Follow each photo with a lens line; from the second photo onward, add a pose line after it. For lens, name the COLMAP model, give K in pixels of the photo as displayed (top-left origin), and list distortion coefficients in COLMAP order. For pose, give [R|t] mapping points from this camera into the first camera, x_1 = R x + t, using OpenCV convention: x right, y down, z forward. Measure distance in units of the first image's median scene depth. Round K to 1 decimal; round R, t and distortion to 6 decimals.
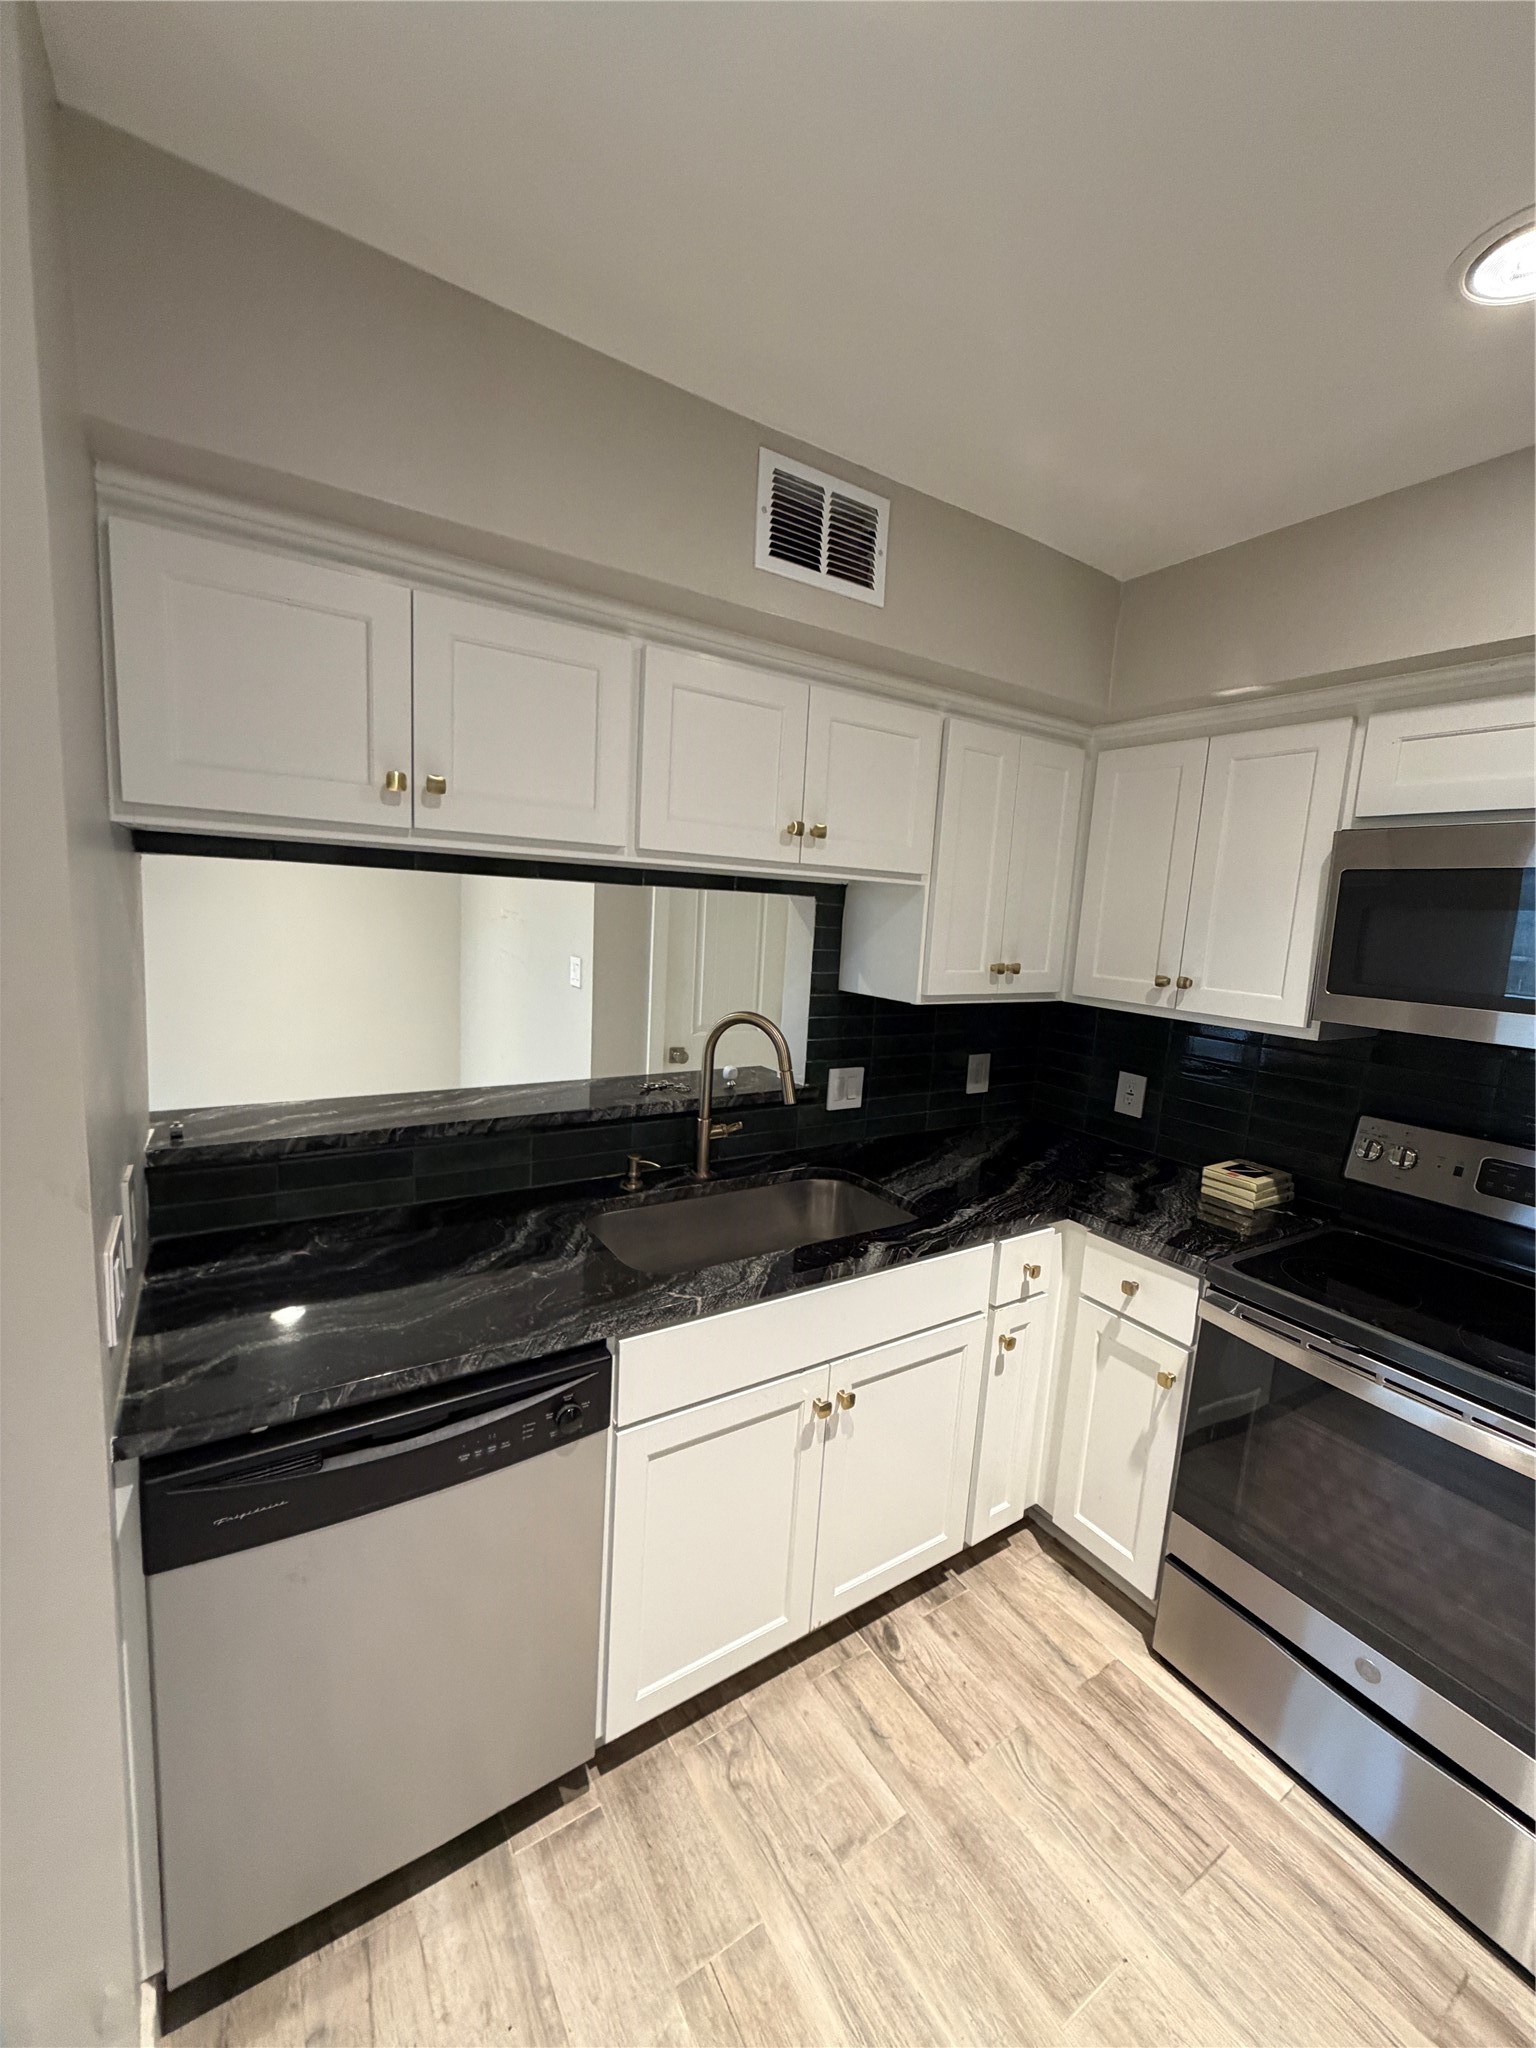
lens RADIAL K [[817.2, 0, 766.0], [0, 817.2, 1018.6], [0, 0, 1]] dist [-0.002457, 0.000162]
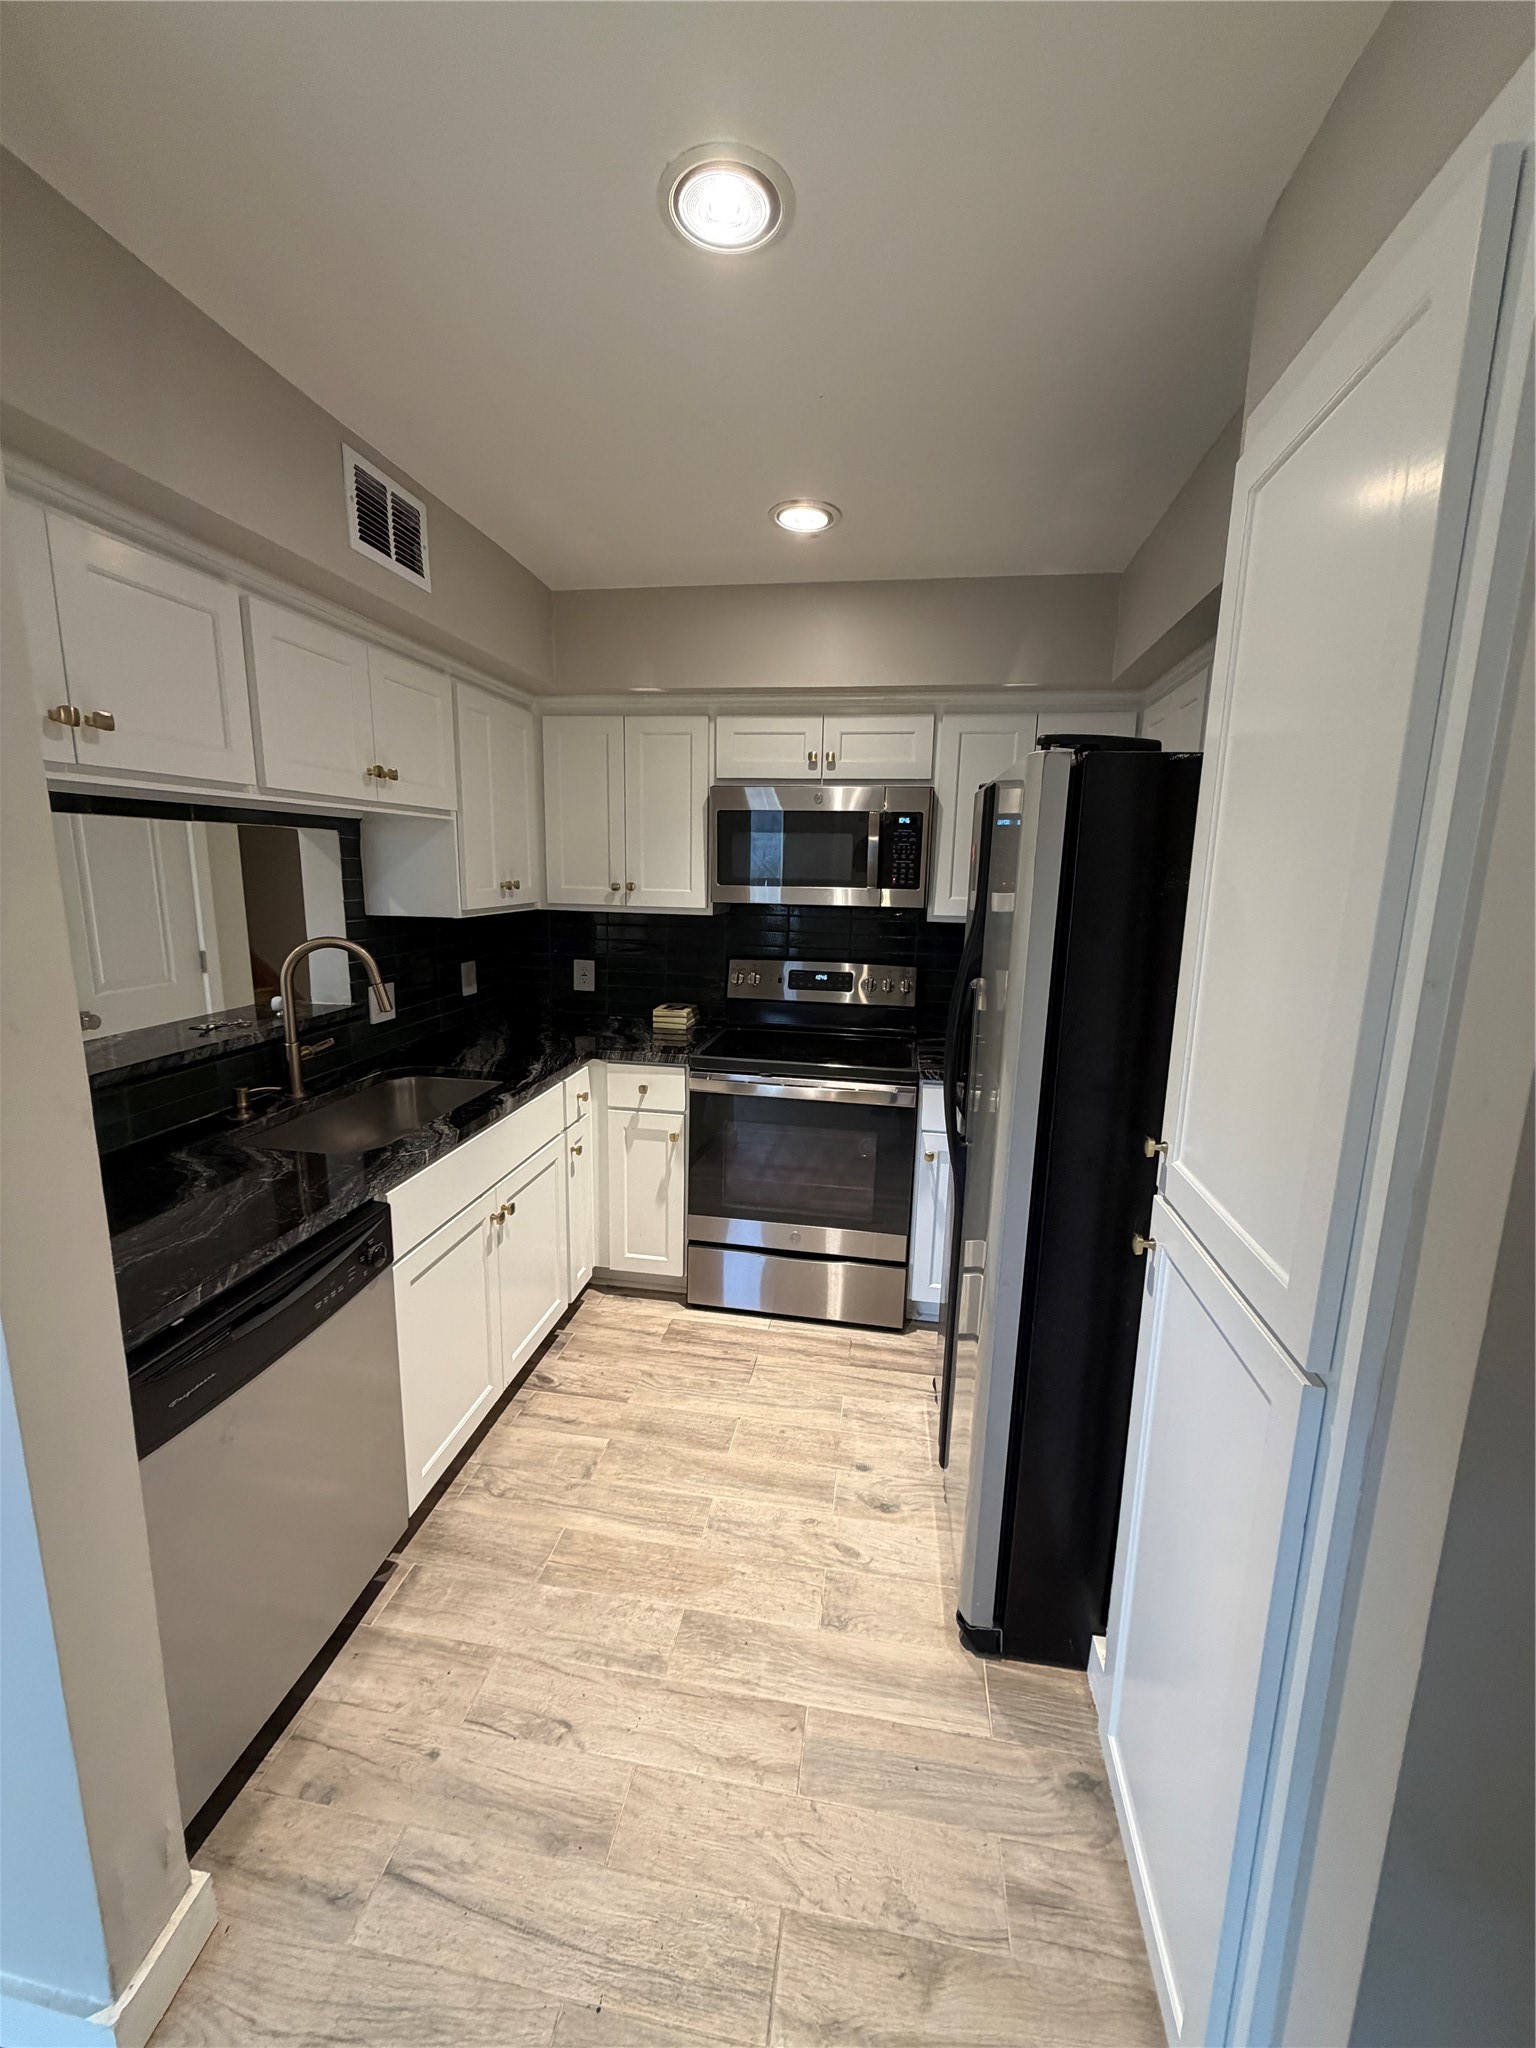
lens RADIAL K [[817.2, 0, 773.8], [0, 817.2, 1020.1], [0, 0, 1]] dist [-0.002457, 0.000162]
pose [[0.664122, -0.180193, 0.725584, -0.492344], [0.117616, 0.983616, 0.136621, 0.025004], [-0.738314, -0.005392, 0.674435, -0.211105]]
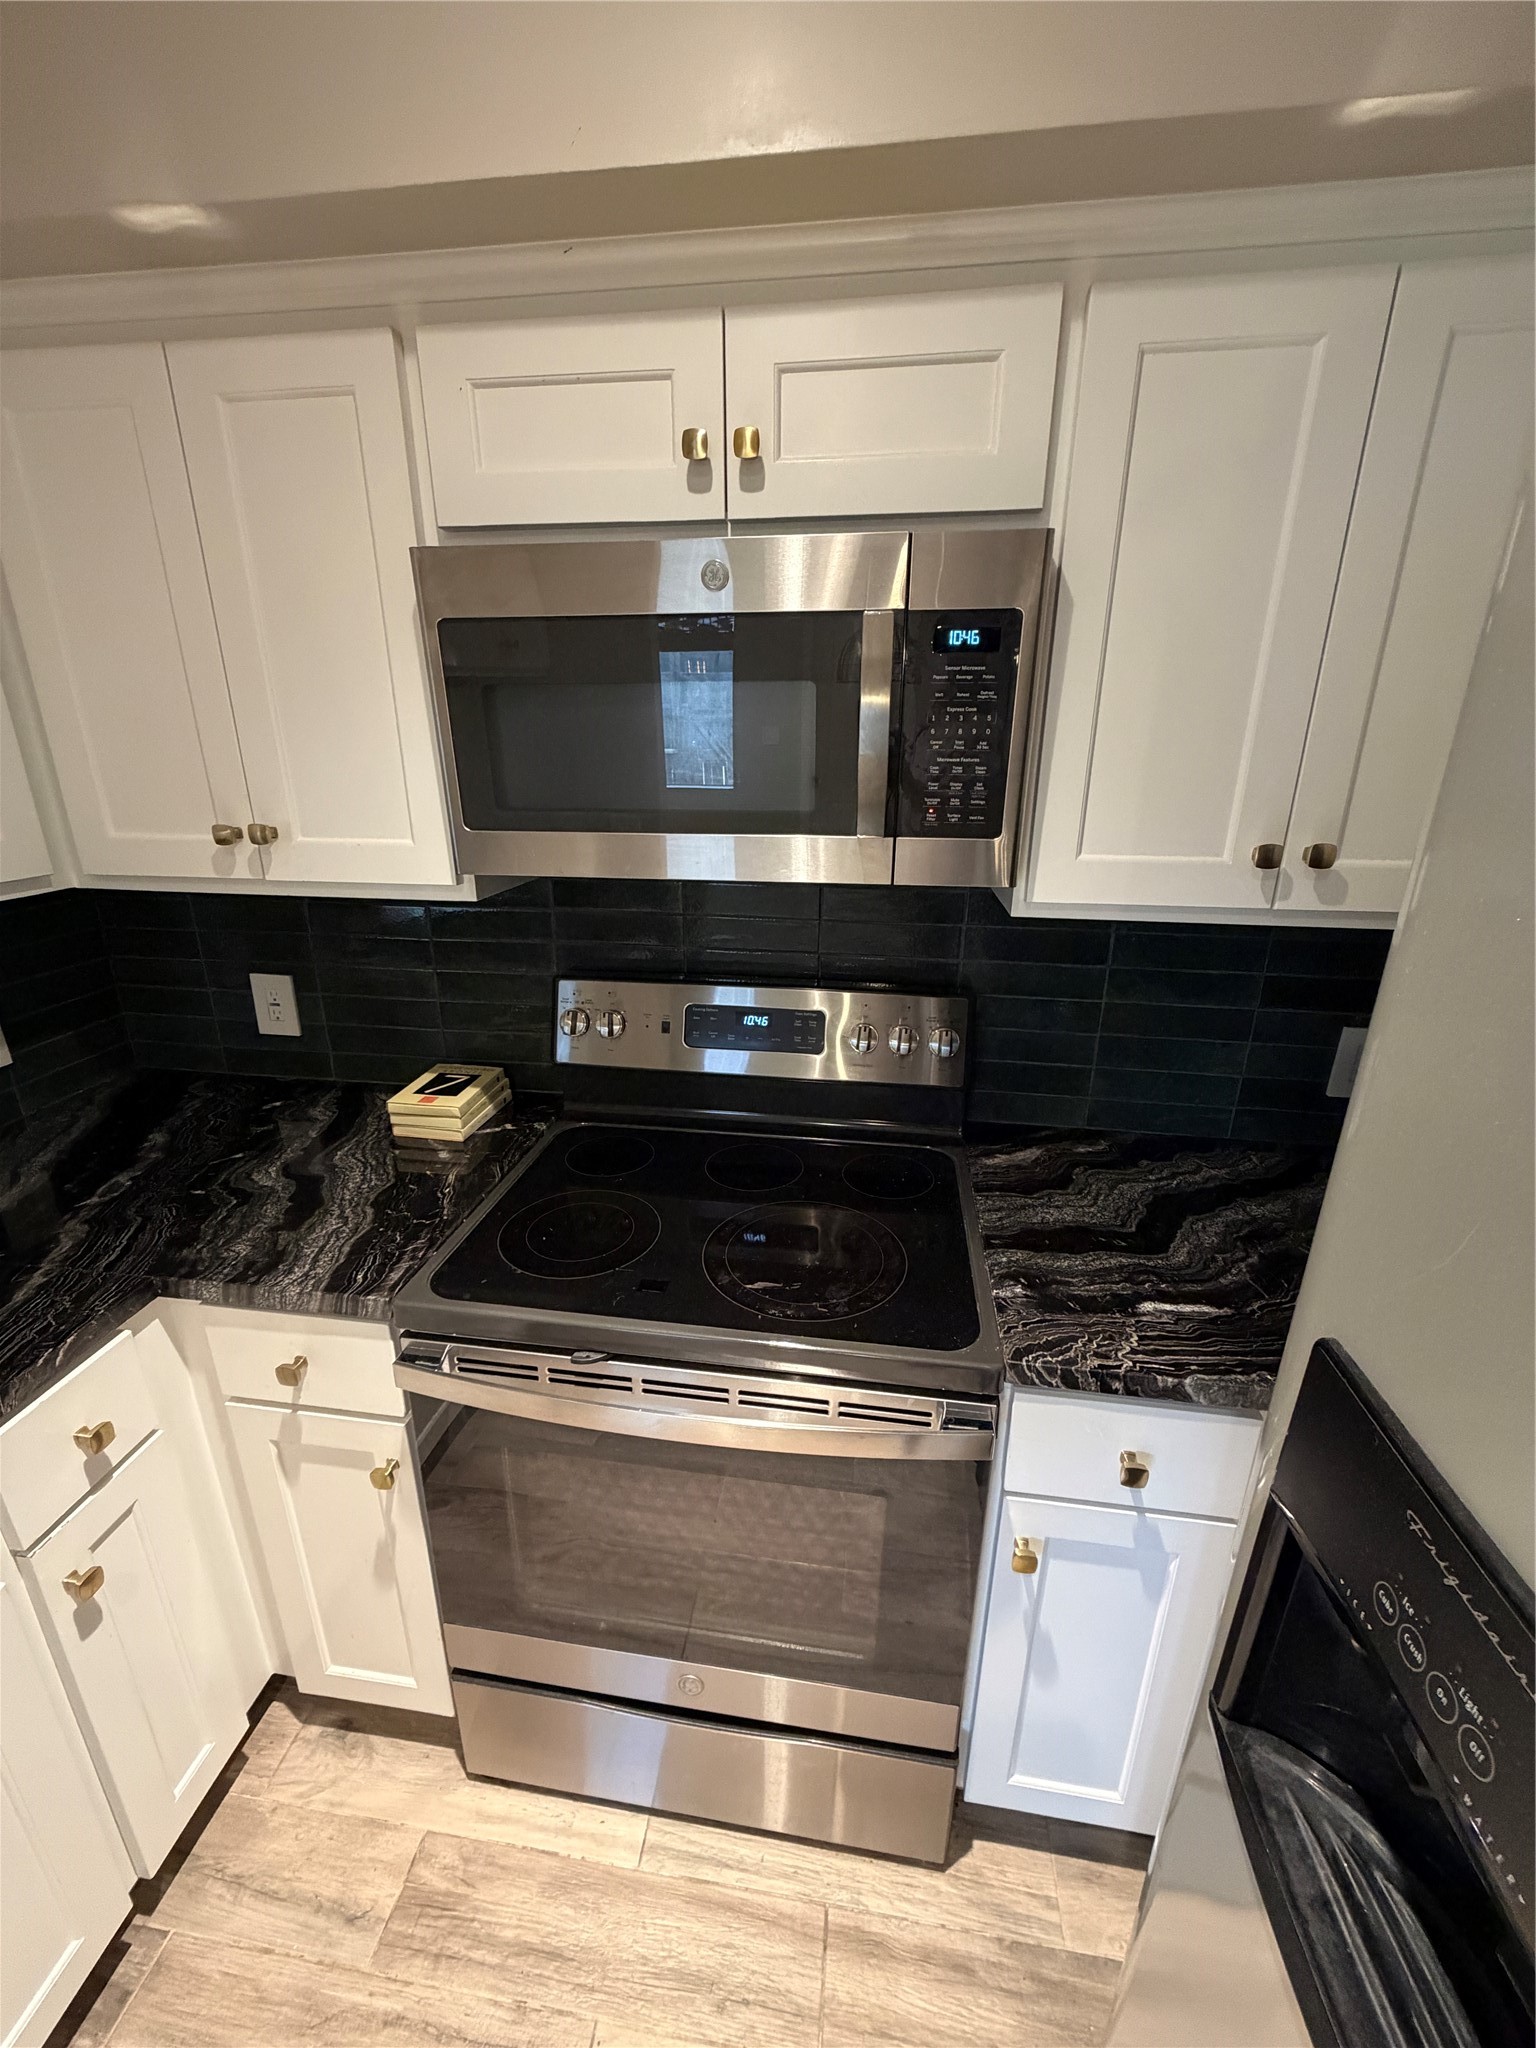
lens RADIAL K [[817.2, 0, 767.7], [0, 817.2, 1021.5], [0, 0, 1]] dist [-0.002457, 0.000162]
pose [[0.649424, -0.295949, 0.700473, 0.344380], [0.135439, 0.951446, 0.276417, -0.033105], [-0.748268, -0.084640, 0.657975, 0.385770]]
